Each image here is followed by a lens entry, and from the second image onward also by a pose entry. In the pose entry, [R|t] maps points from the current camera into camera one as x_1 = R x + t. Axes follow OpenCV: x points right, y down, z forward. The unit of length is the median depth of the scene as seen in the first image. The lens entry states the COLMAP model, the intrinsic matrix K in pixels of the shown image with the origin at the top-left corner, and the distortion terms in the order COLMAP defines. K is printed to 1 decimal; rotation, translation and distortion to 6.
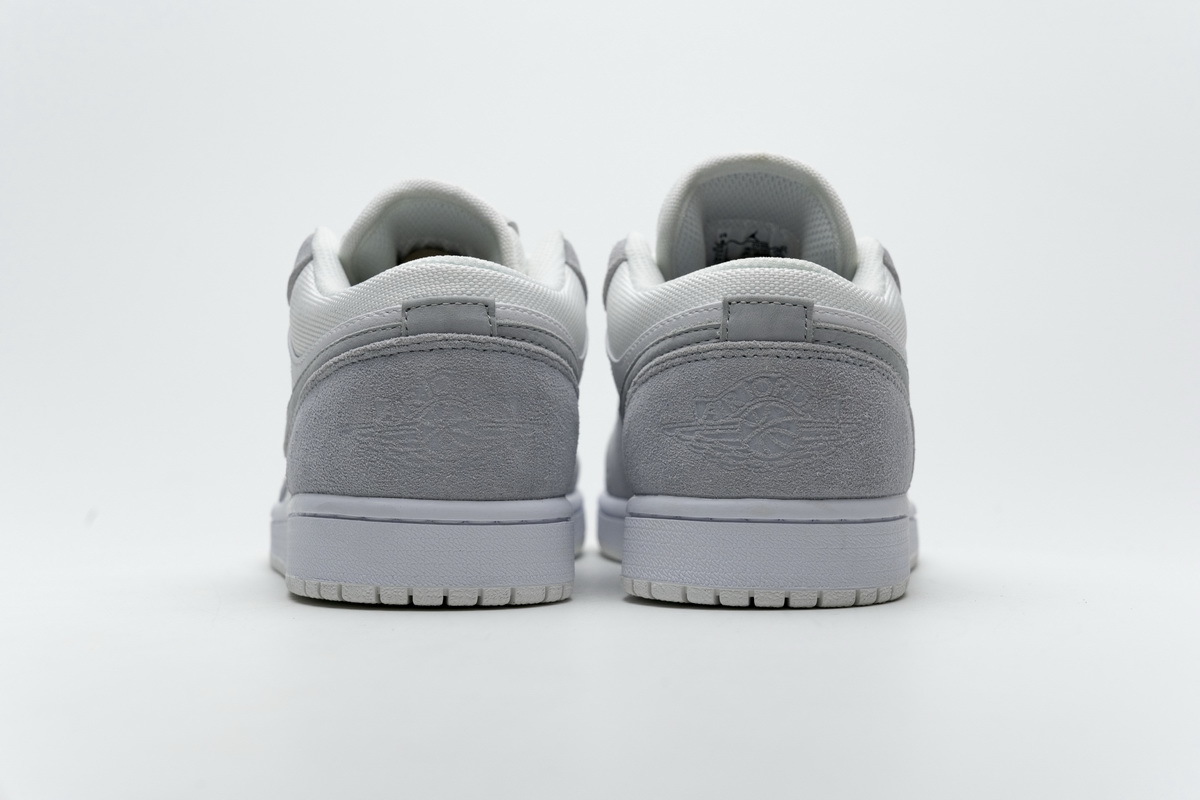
lens RADIAL K [[2436.1, 0, 600.0], [0, 2436.1, 400.0], [0, 0, 1]] dist [-0.013393, 0.041678]
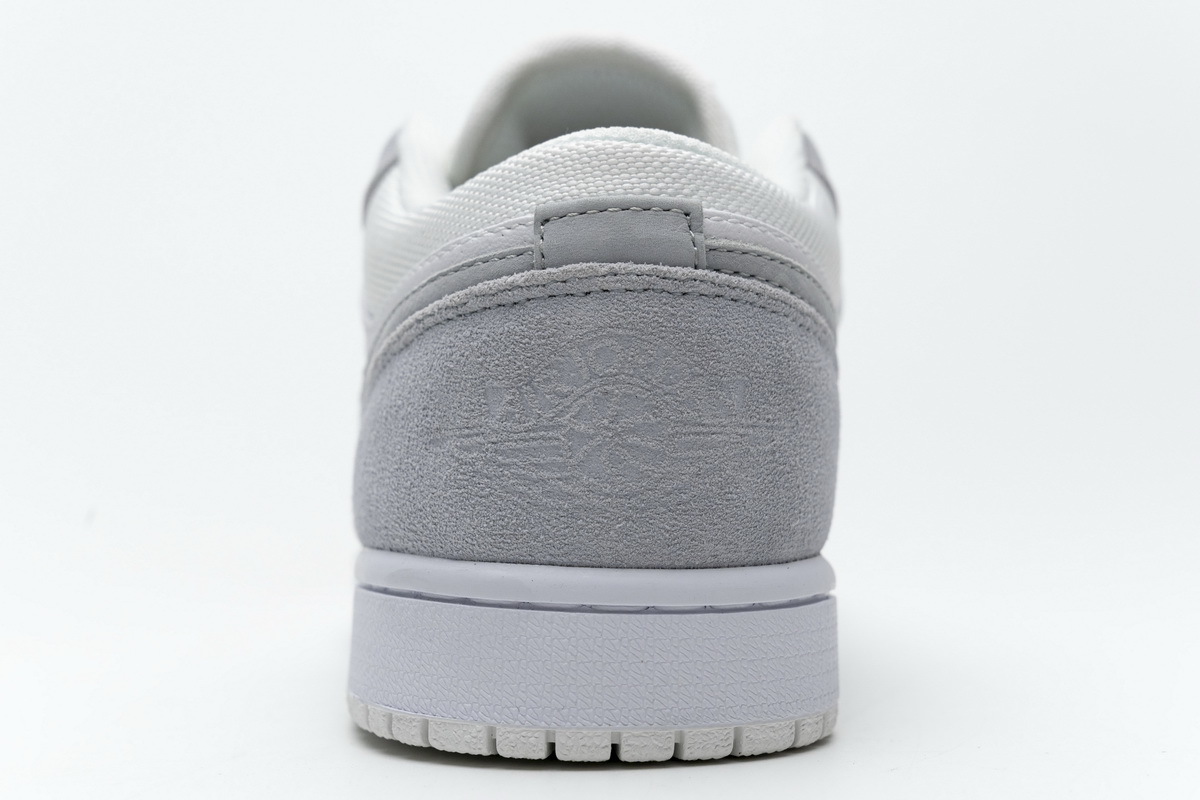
lens RADIAL K [[2072.6, 0, 600.0], [0, 2072.6, 400.0], [0, 0, 1]] dist [0.009291, 0.003991]
pose [[0.997524, -0.004368, -0.070195, -0.033507], [0.004197, 0.999988, -0.002589, 0.004615], [0.070206, 0.002288, 0.997530, 0.530493]]
